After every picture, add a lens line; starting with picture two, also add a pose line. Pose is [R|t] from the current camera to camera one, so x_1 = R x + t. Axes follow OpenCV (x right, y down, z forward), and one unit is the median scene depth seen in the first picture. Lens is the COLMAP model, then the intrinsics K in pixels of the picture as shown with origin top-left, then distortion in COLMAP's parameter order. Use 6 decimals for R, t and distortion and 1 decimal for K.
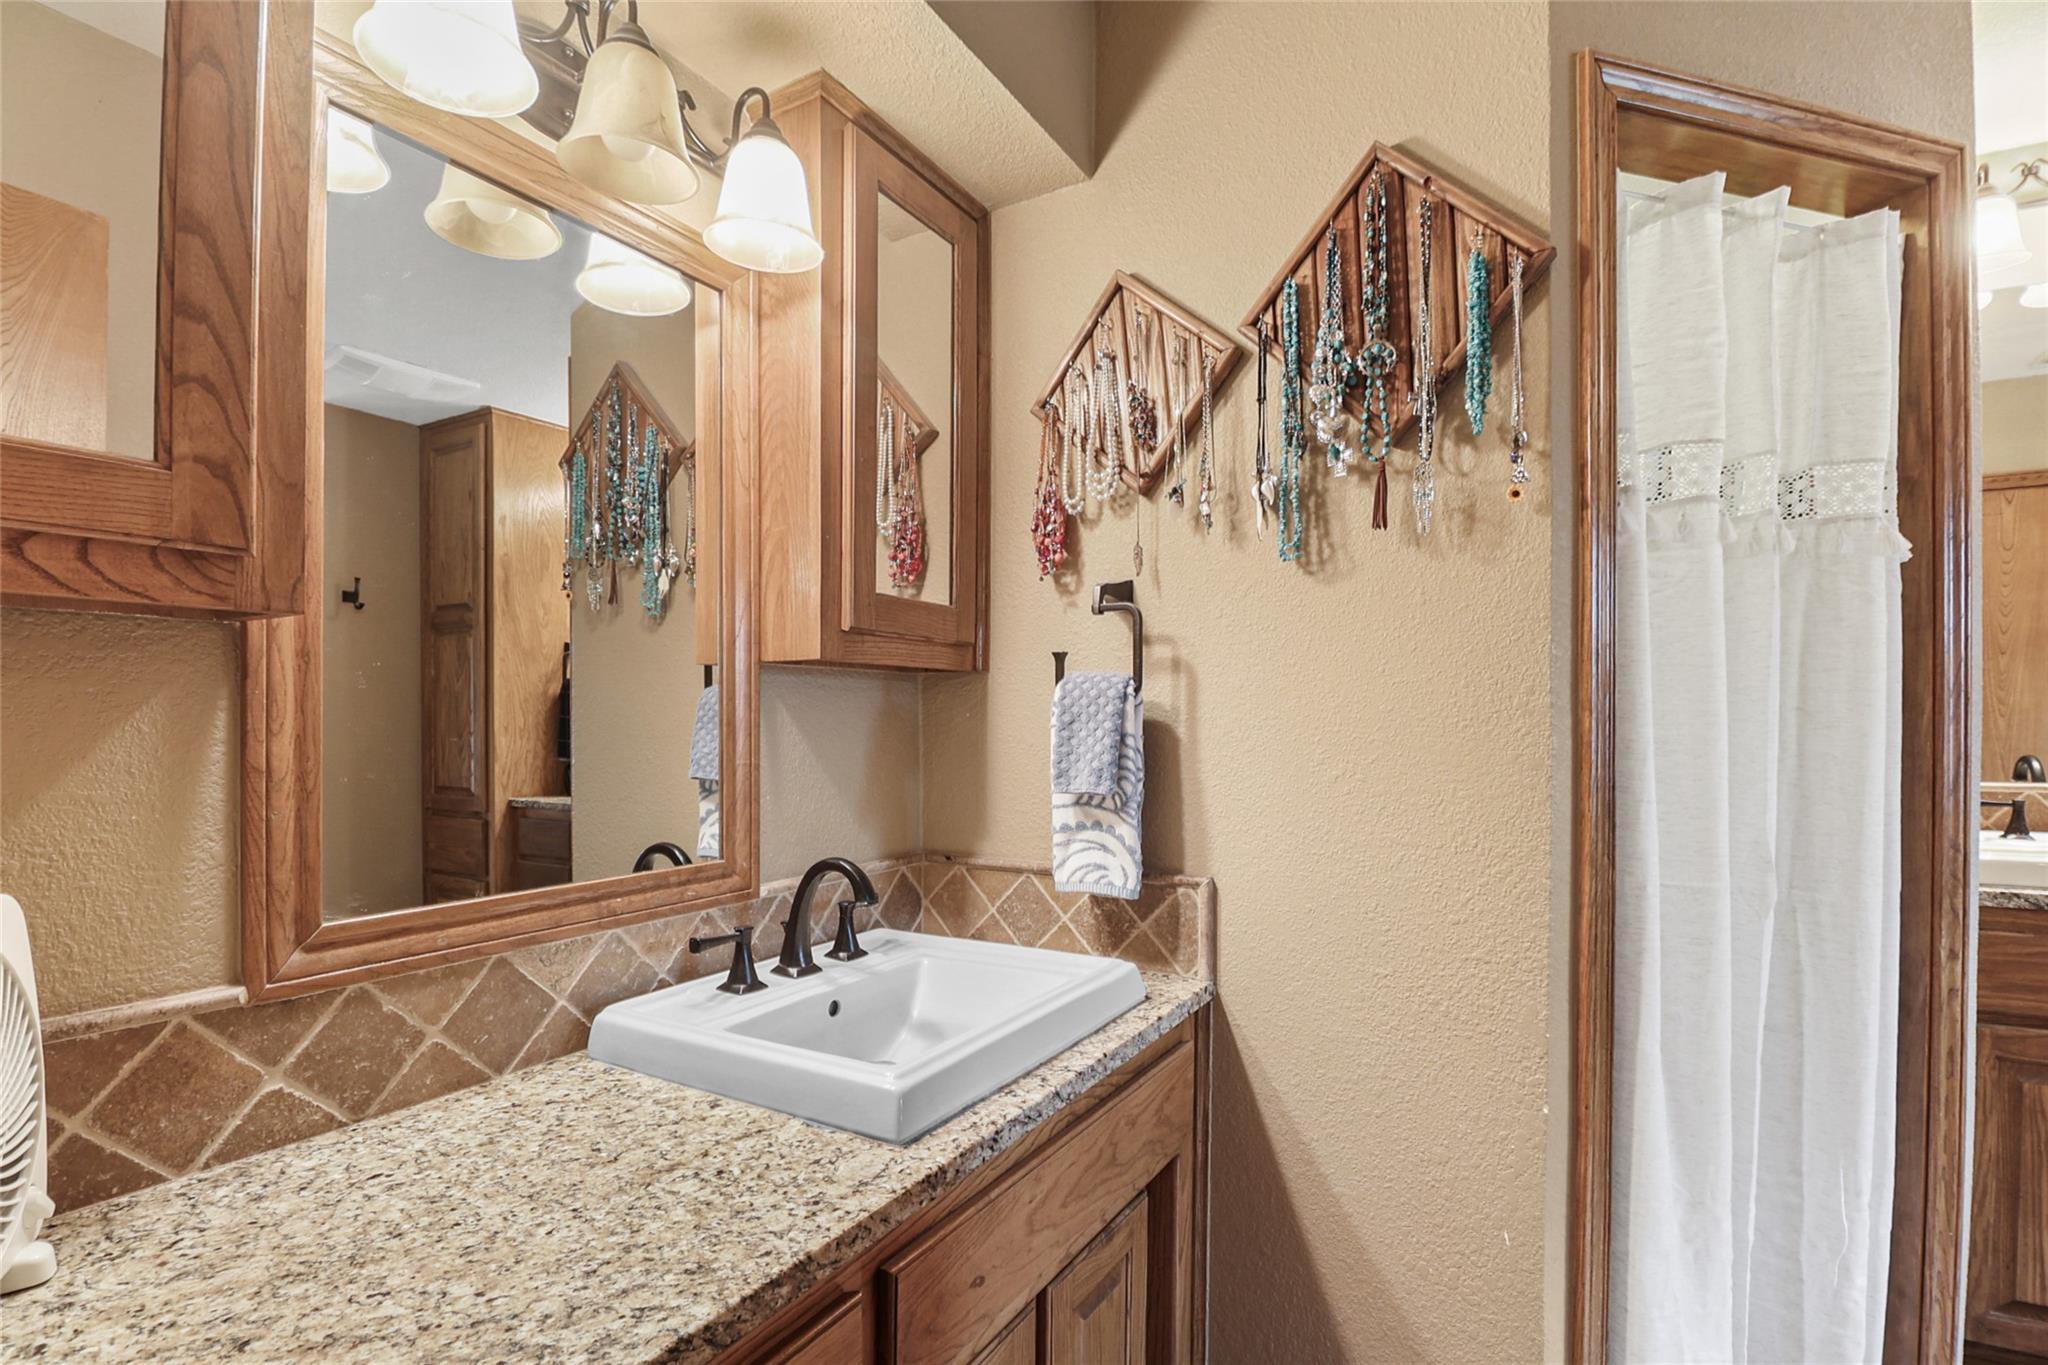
lens RADIAL K [[949.6, 0, 1057.7], [0, 949.6, 730.0], [0, 0, 1]] dist [-0.005053, -0.010202]
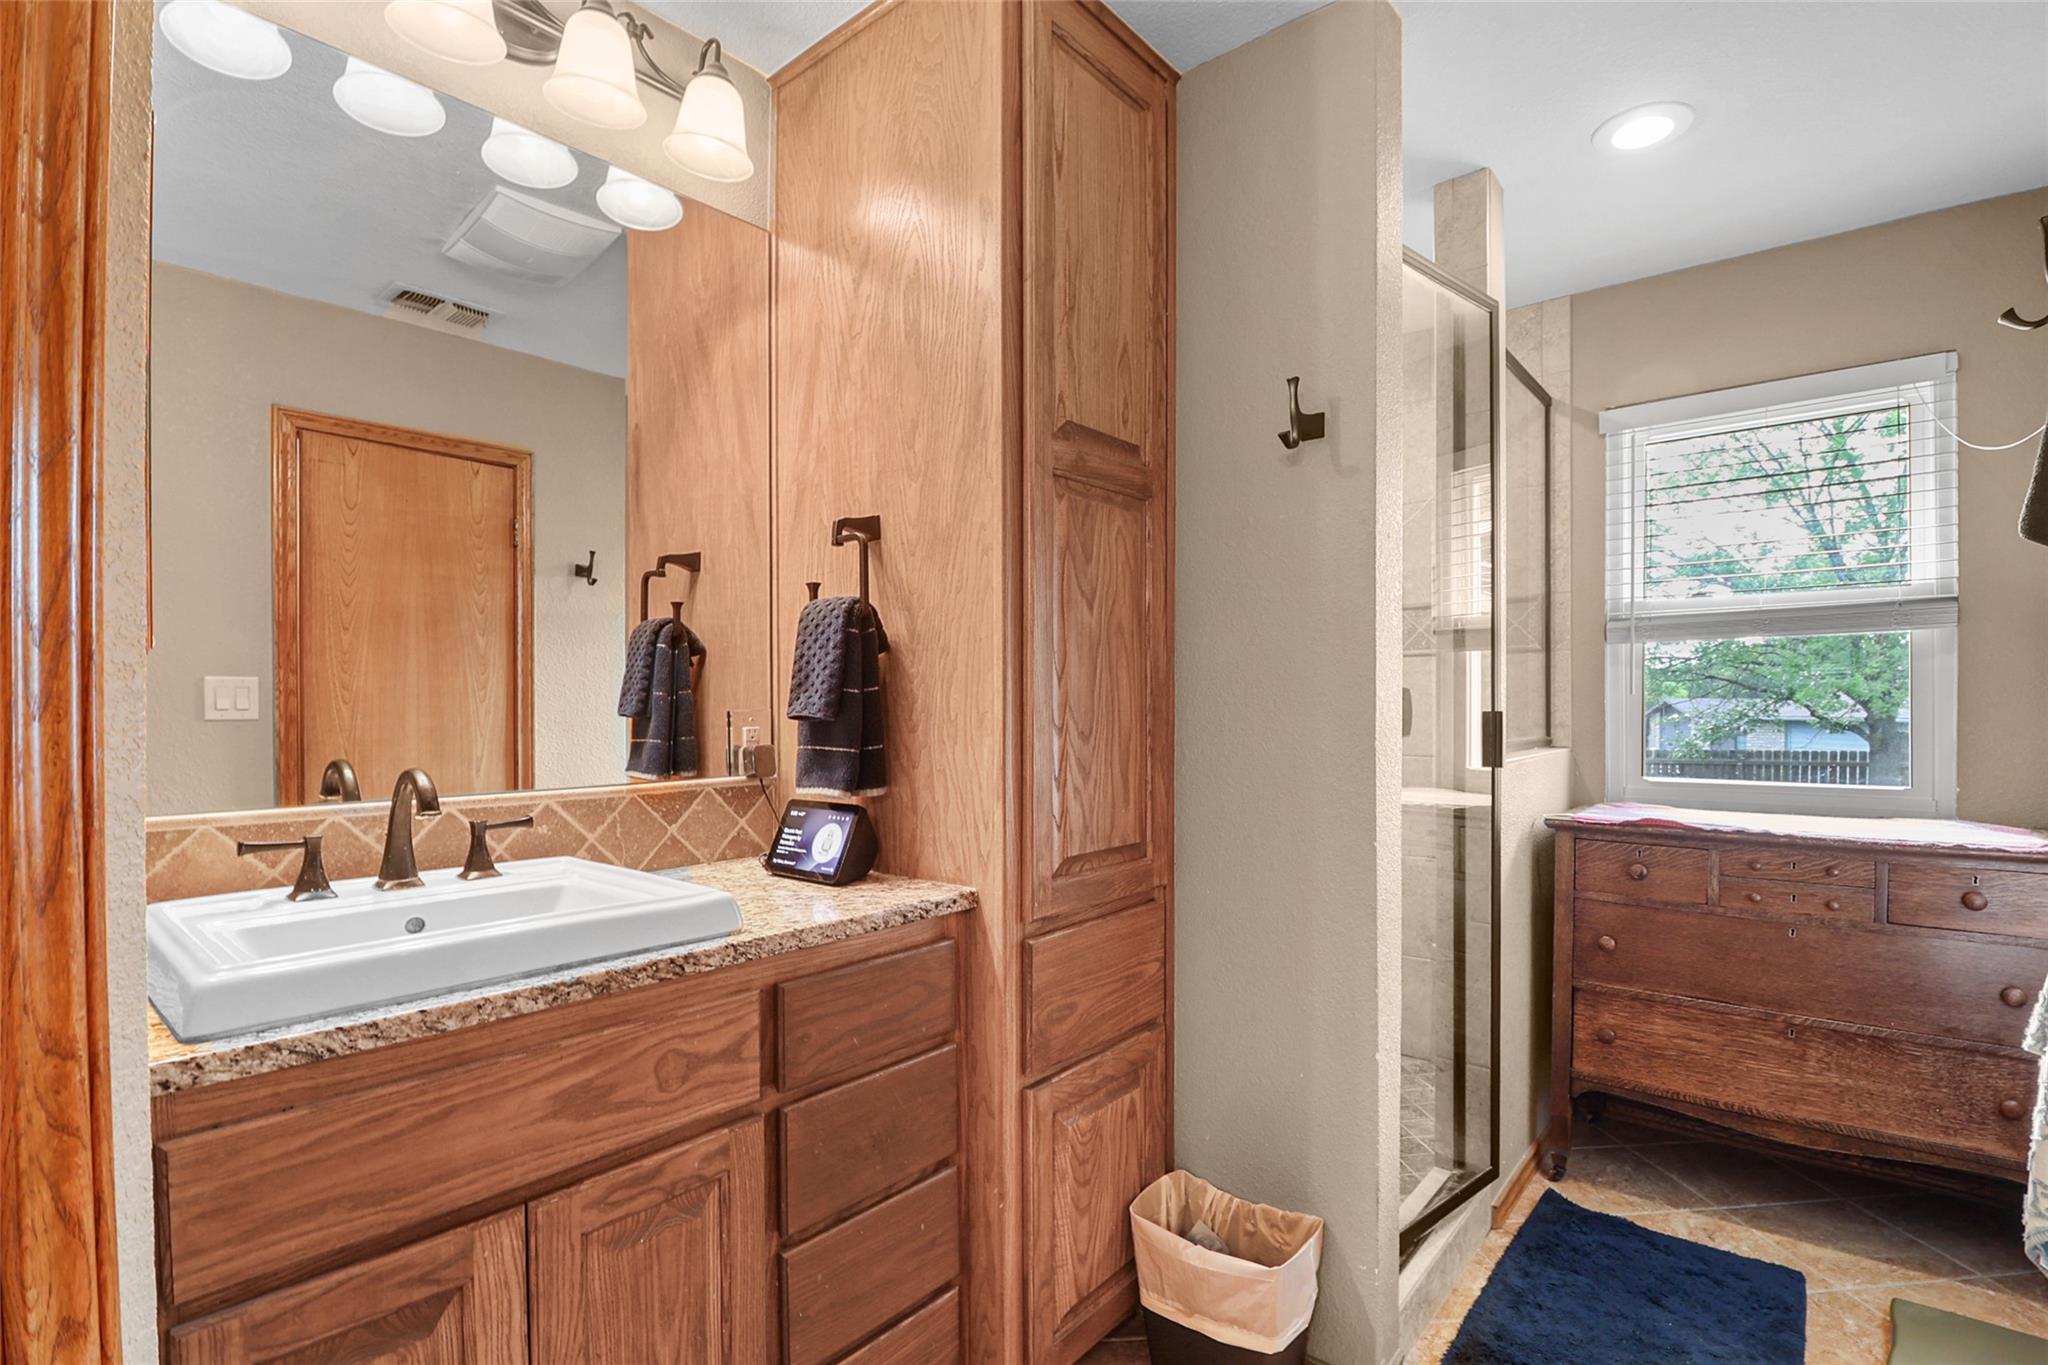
lens RADIAL K [[949.6, 0, 1020.2], [0, 949.6, 716.5], [0, 0, 1]] dist [-0.005053, -0.010202]
pose [[0.190533, -0.007161, 0.981655, 0.593140], [0.008468, 0.999948, 0.005651, -0.005949], [-0.981644, 0.007236, 0.190584, 0.490173]]
